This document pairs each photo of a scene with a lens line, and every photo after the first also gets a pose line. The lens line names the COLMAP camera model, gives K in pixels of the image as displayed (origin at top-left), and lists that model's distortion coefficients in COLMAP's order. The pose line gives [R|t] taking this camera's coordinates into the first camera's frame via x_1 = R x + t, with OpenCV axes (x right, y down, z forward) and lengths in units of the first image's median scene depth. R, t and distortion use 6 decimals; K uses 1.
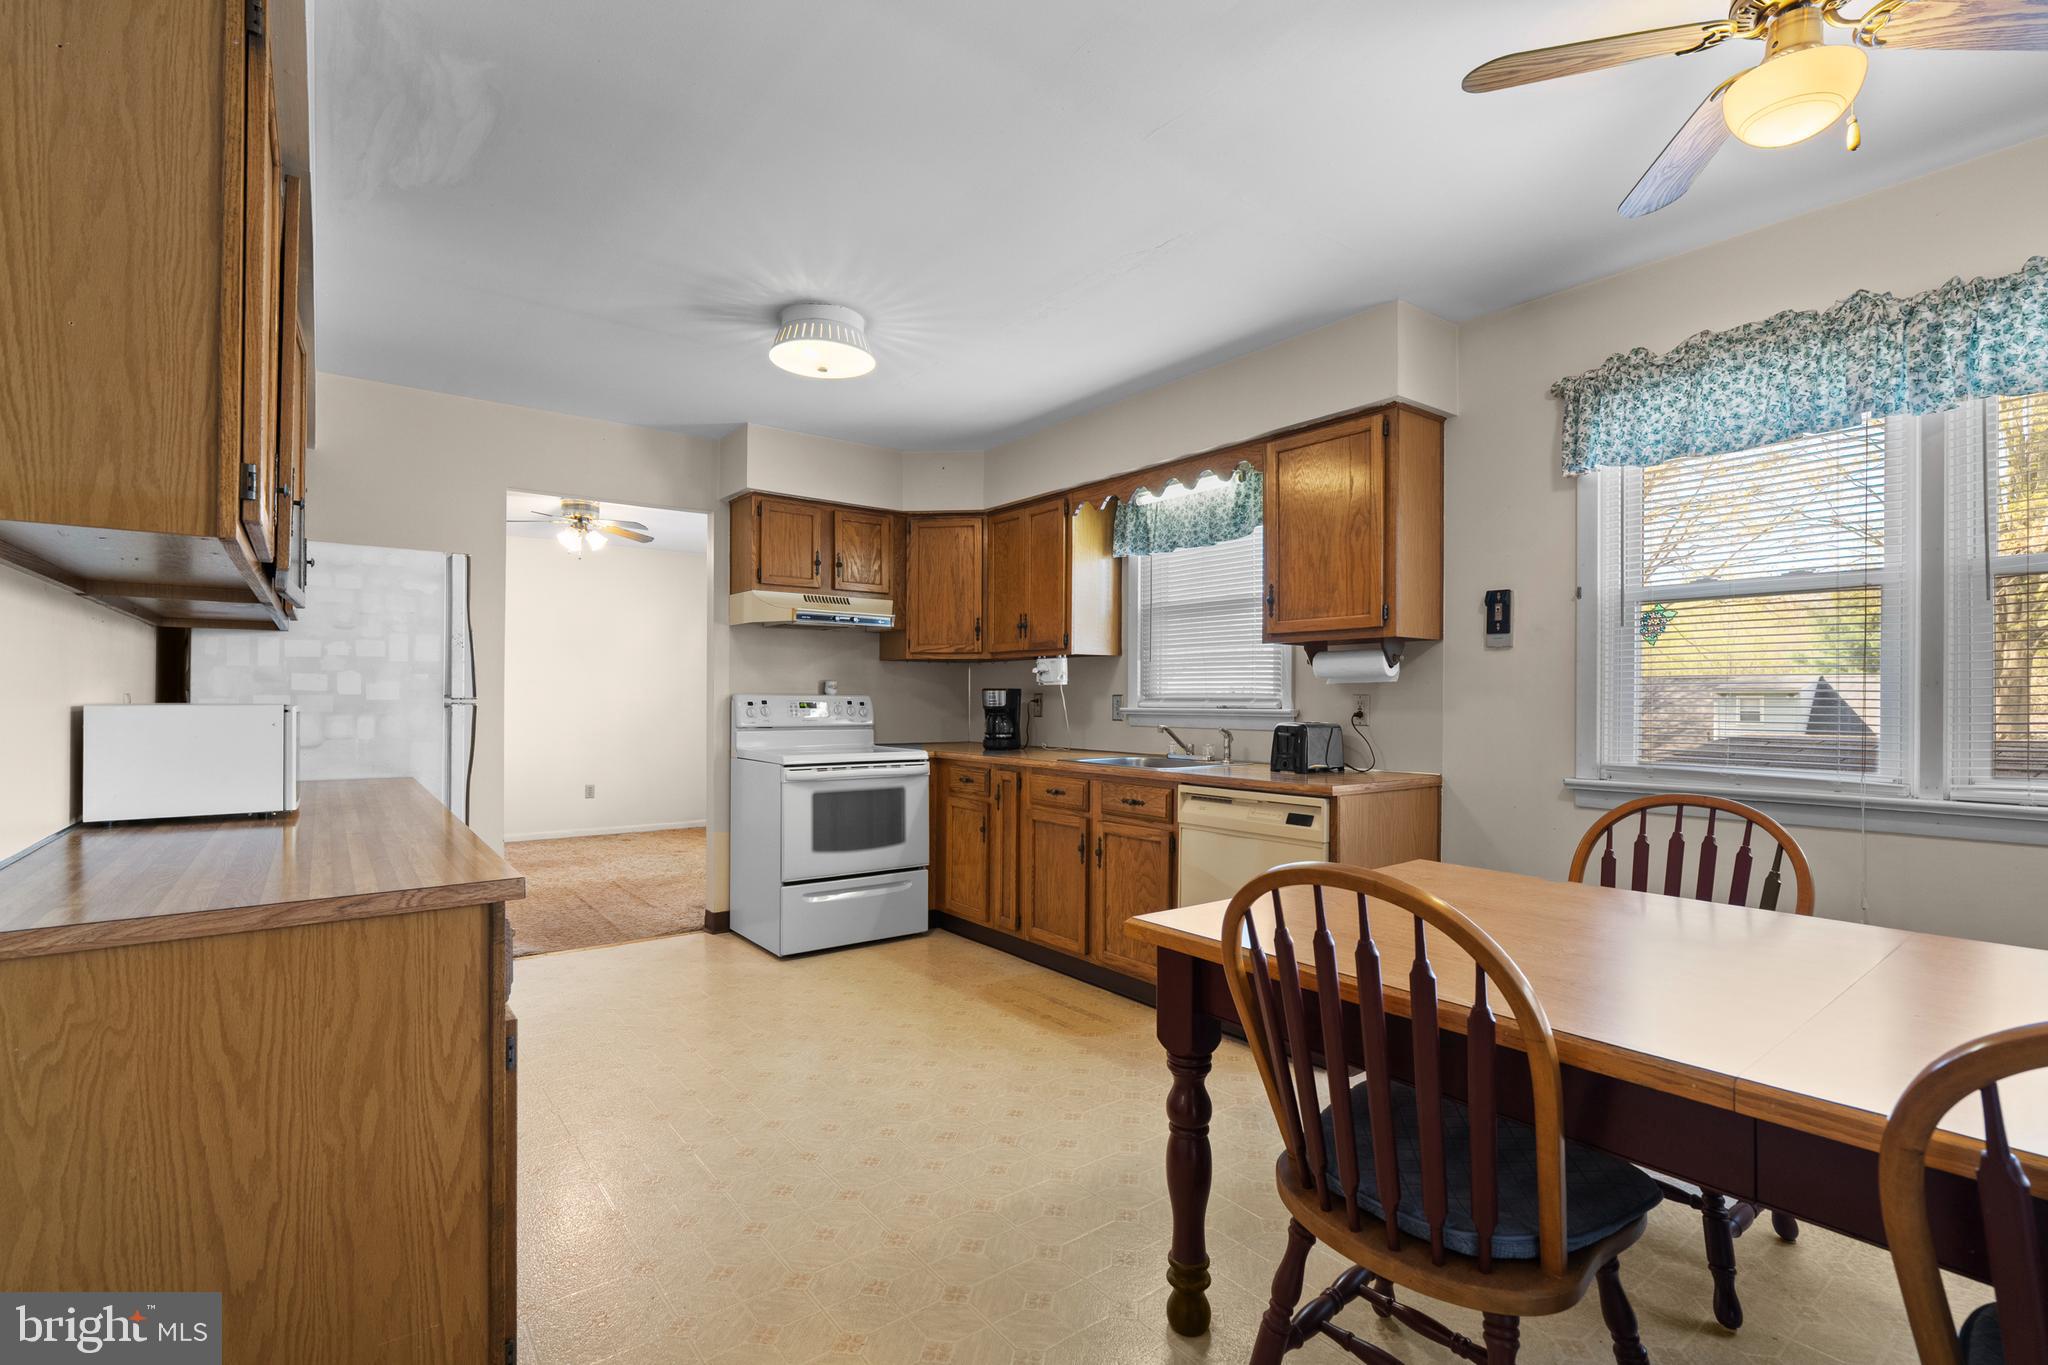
lens RADIAL K [[939.1, 0, 1013.0], [0, 939.1, 692.4], [0, 0, 1]] dist [-0.006543, 0.002600]
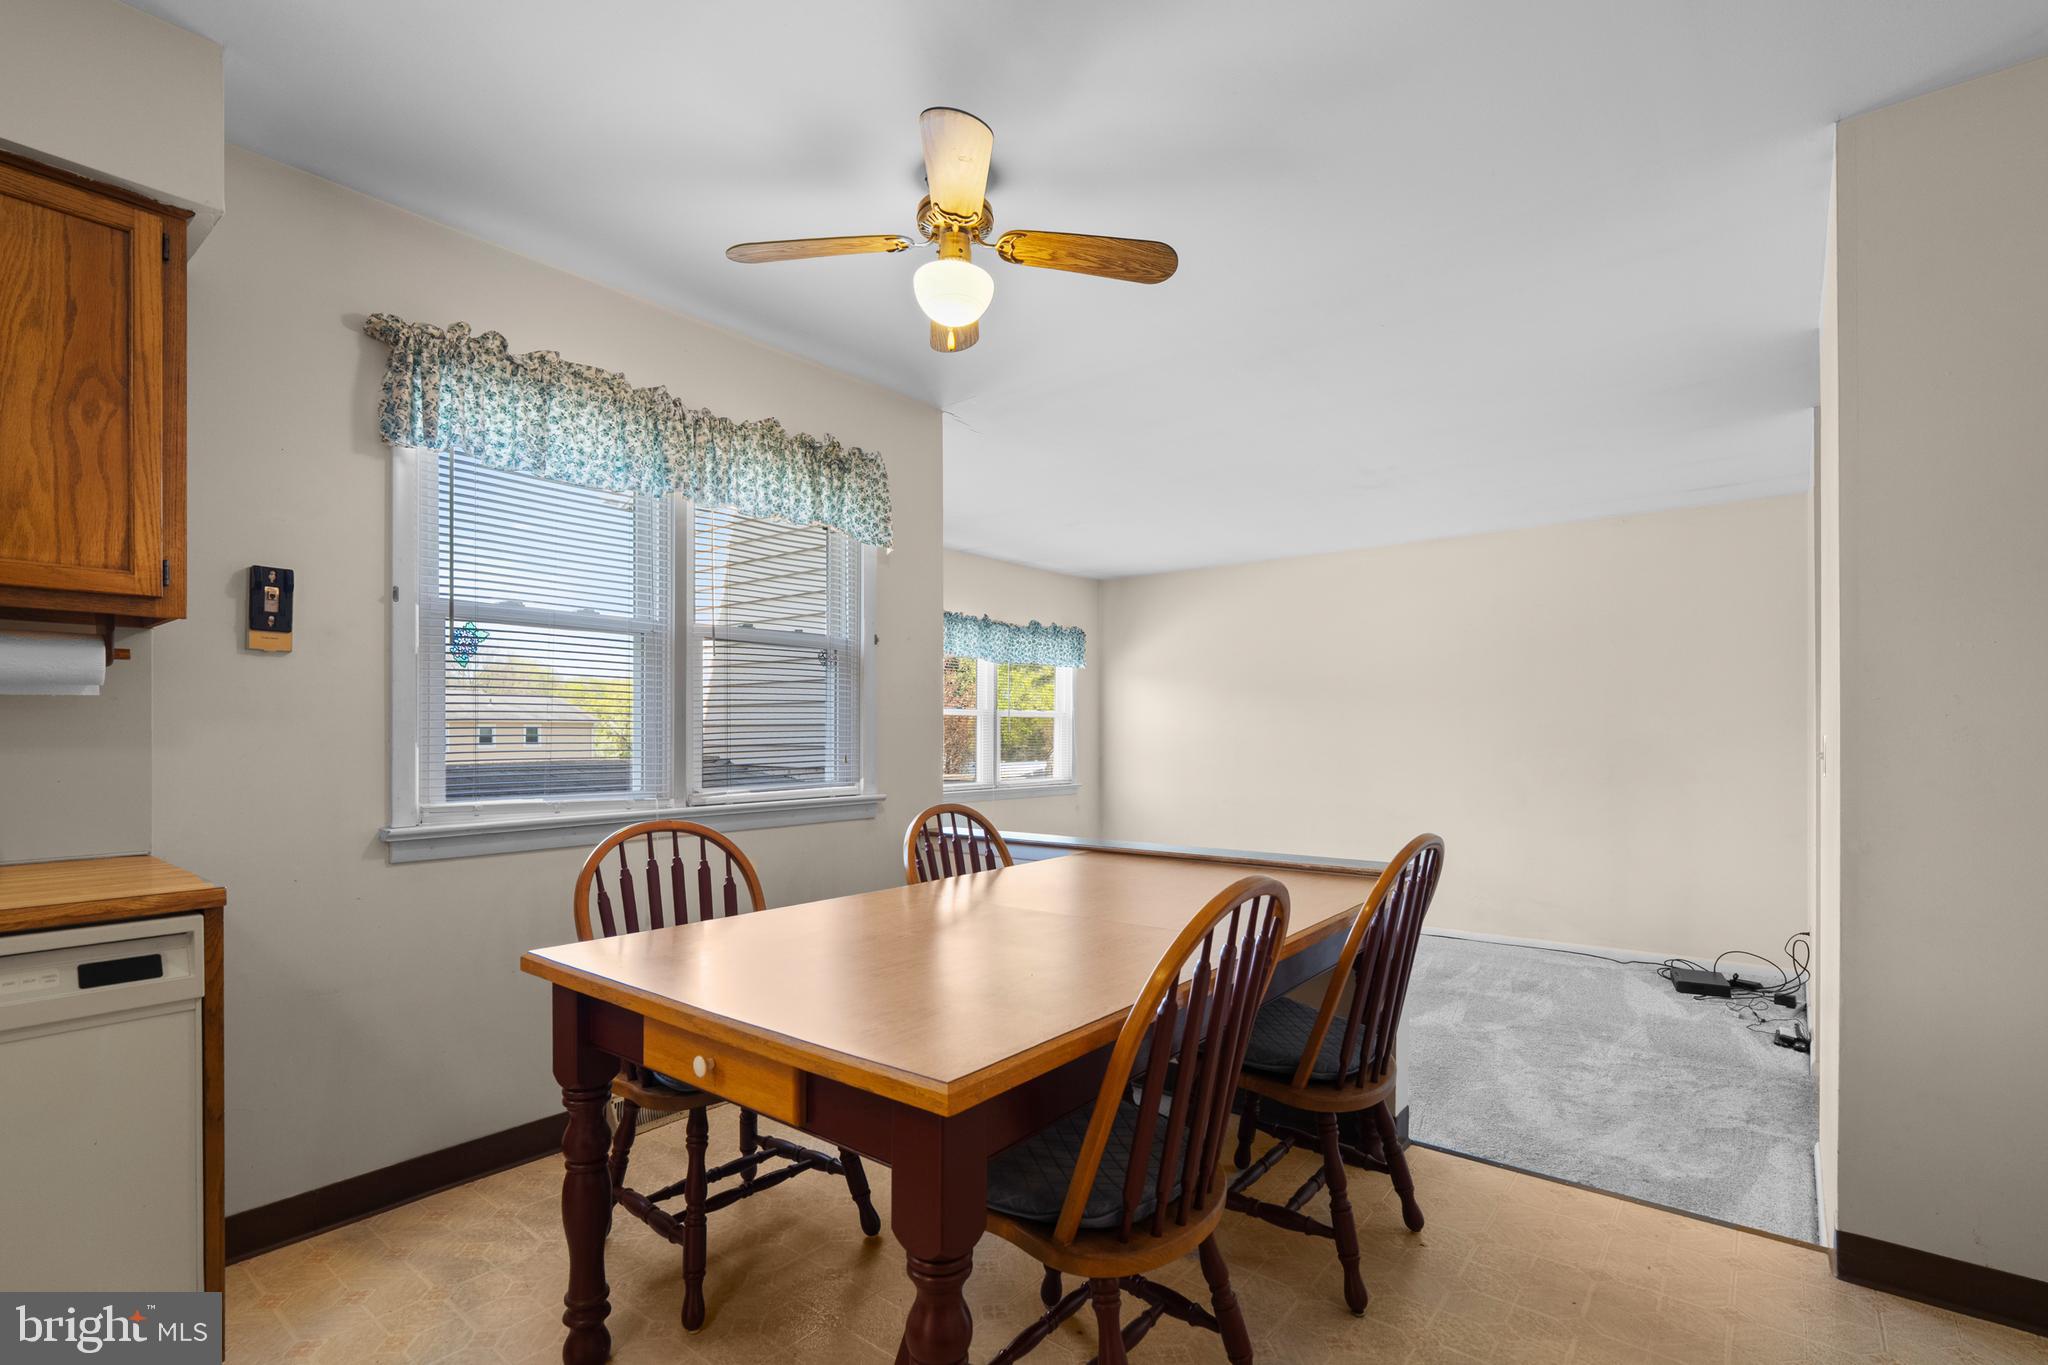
lens RADIAL K [[939.1, 0, 1010.5], [0, 939.1, 732.6], [0, 0, 1]] dist [-0.006543, 0.002600]
pose [[-0.239338, -0.004346, 0.970927, -0.217981], [-0.009304, 0.999954, 0.002182, 0.003604], [-0.970892, -0.008511, -0.239368, 0.510501]]
